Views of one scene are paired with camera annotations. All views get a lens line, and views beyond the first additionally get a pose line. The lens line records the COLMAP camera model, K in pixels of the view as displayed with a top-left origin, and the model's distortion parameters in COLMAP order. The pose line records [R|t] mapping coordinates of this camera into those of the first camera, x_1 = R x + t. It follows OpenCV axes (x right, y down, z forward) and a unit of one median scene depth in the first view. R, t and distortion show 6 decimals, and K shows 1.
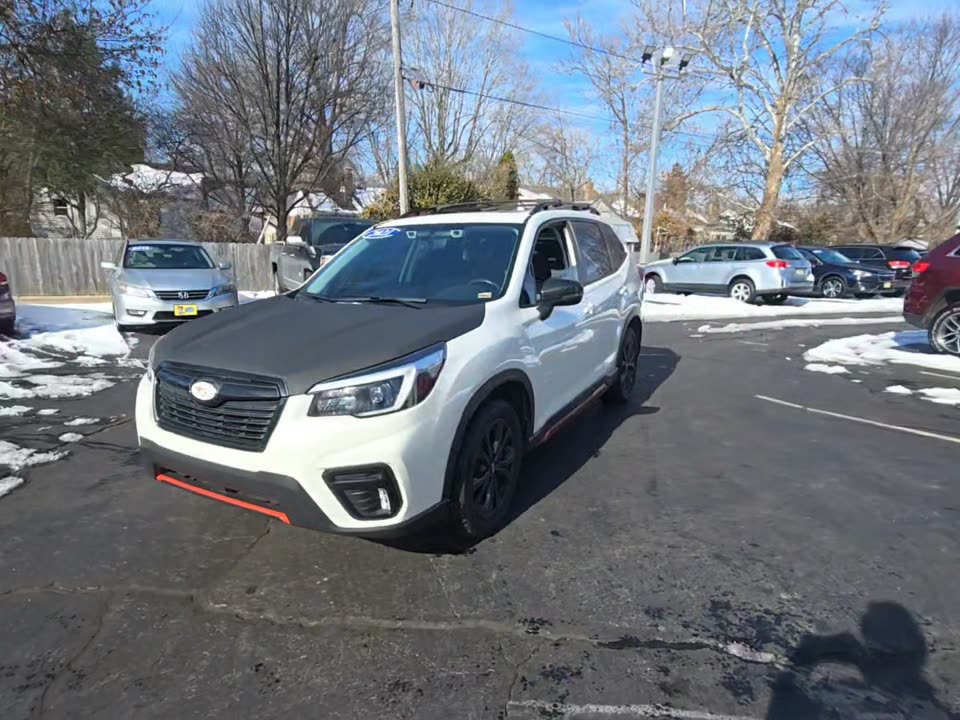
lens RADIAL K [[713.9, 0, 480.0], [0, 713.9, 360.0], [0, 0, 1]] dist [0.041832, 0.000598]
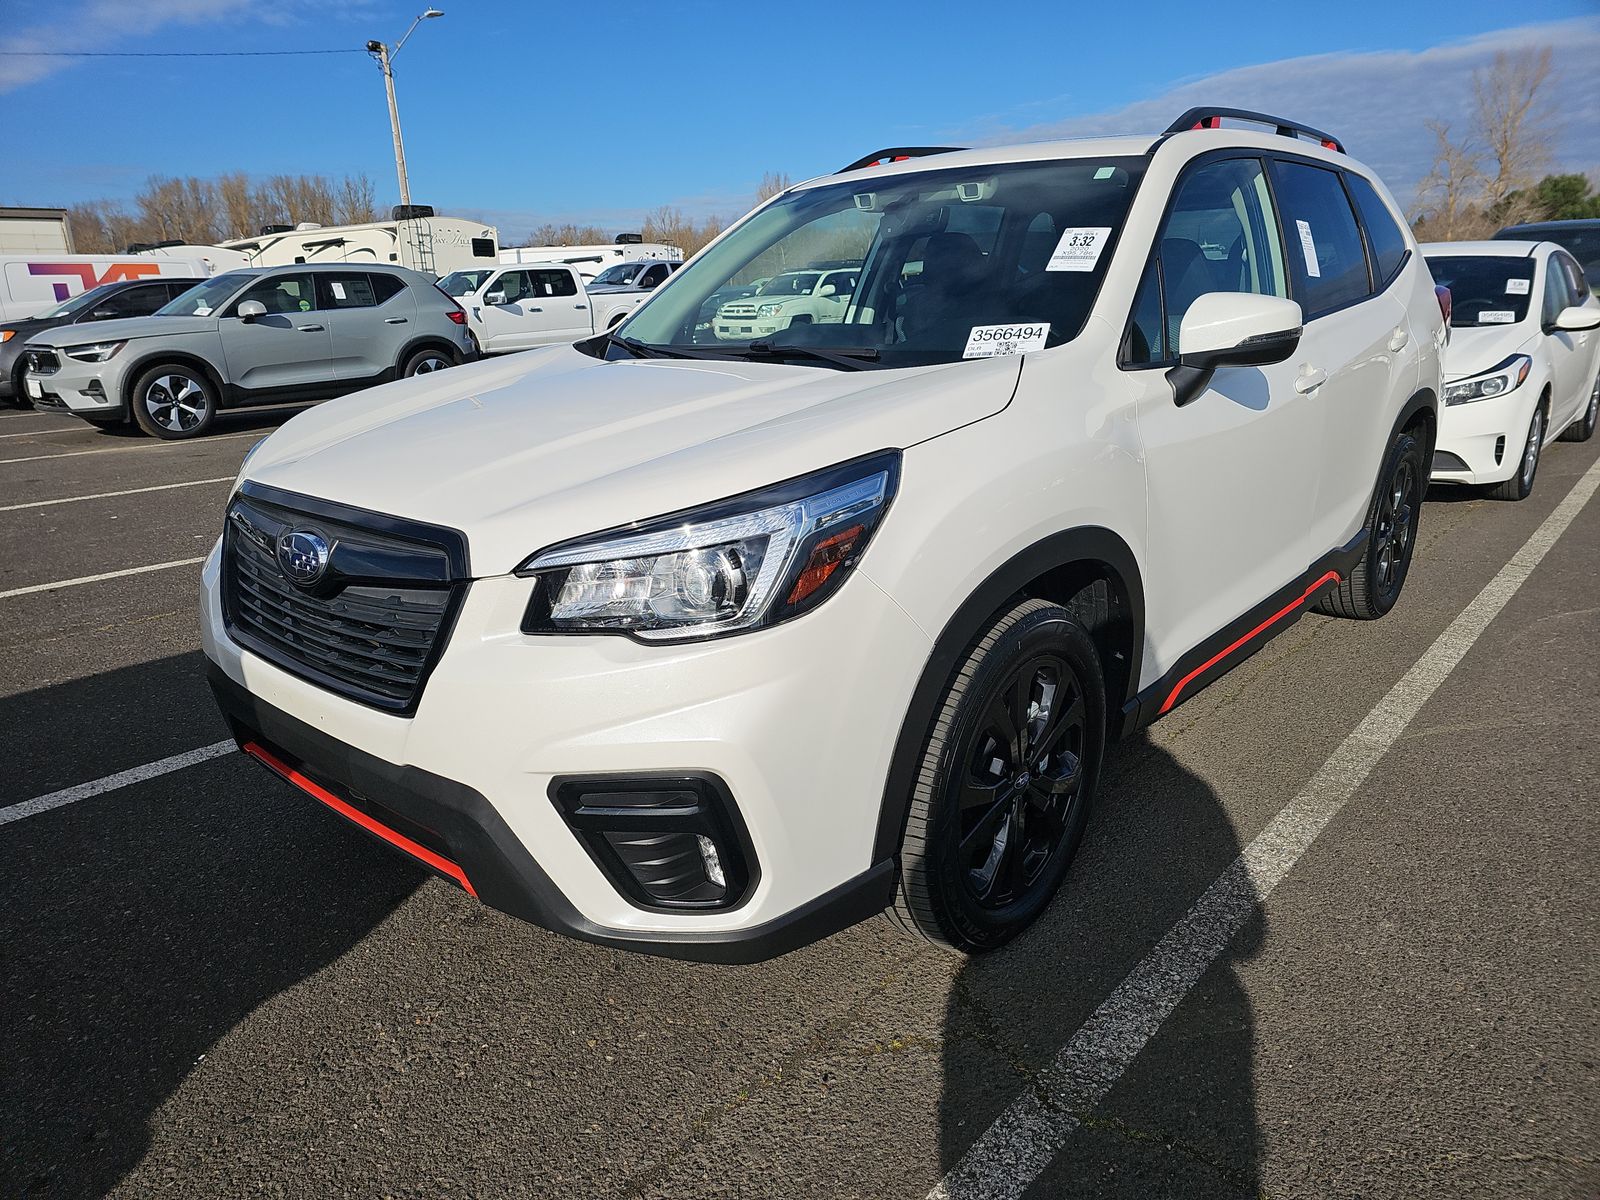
lens RADIAL K [[1189.8, 0, 800.0], [0, 1189.8, 600.0], [0, 0, 1]] dist [0.041832, 0.000598]
pose [[0.973697, 0.039066, -0.224472, 0.046033], [-0.023847, 0.997254, 0.070119, 0.012747], [0.226594, -0.062922, 0.971955, 0.402234]]
